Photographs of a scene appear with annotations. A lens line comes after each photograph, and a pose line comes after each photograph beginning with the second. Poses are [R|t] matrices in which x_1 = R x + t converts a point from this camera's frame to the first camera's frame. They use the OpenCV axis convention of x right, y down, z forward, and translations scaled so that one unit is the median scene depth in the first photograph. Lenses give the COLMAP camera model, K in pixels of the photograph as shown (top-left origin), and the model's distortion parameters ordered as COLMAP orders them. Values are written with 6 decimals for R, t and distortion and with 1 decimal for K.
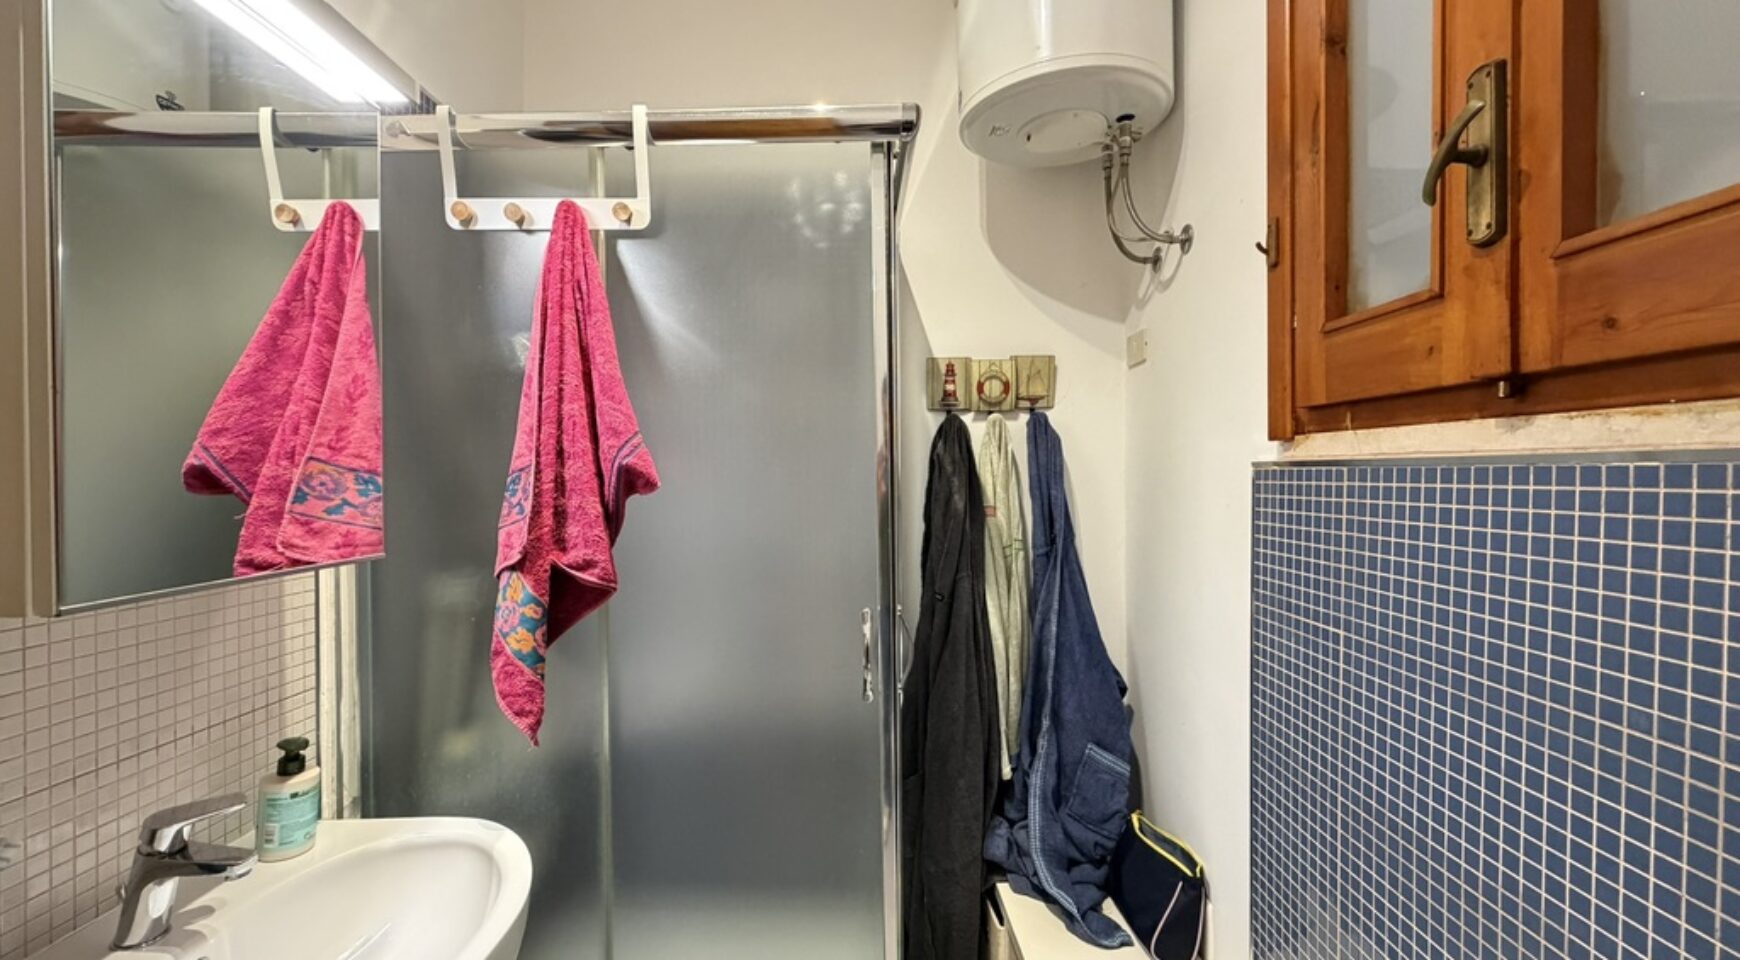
lens RADIAL K [[691.4, 0, 868.6], [0, 691.4, 477.5], [0, 0, 1]] dist [-0.002460, 0.000925]
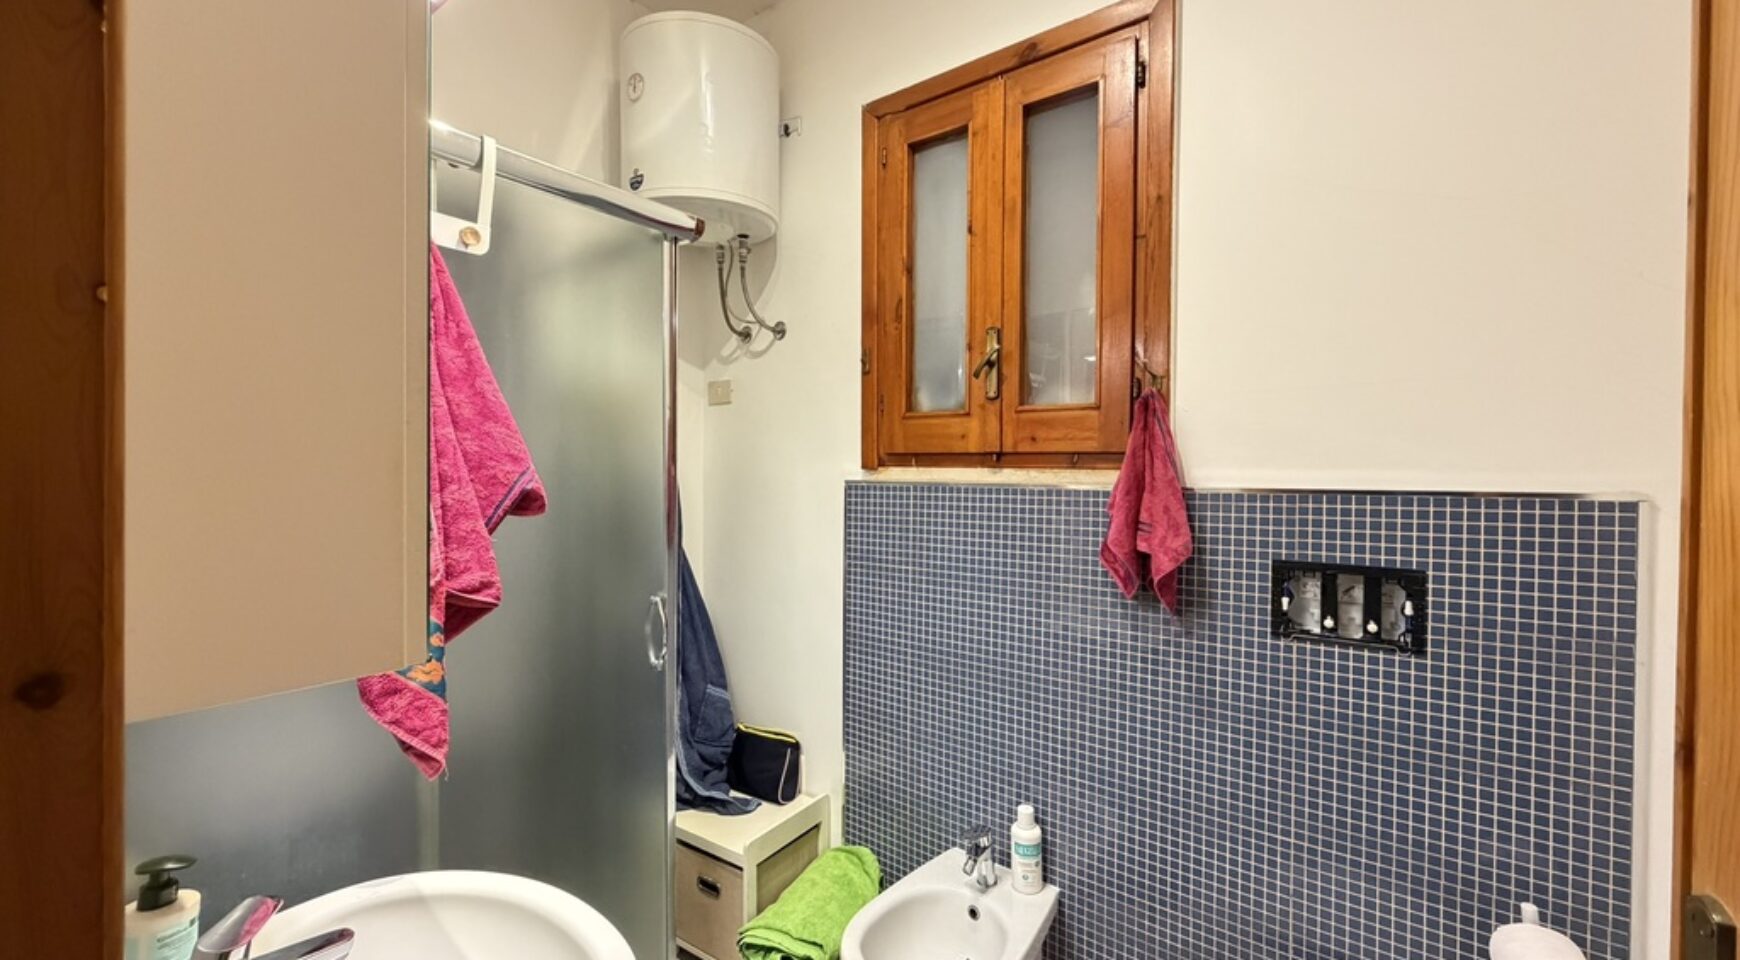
lens RADIAL K [[691.4, 0, 872.5], [0, 691.4, 479.9], [0, 0, 1]] dist [-0.002460, 0.000925]
pose [[0.589300, -0.006823, 0.807885, -0.925366], [-0.001808, 0.999951, 0.009764, -0.046450], [-0.807912, -0.007214, 0.589259, -0.085263]]
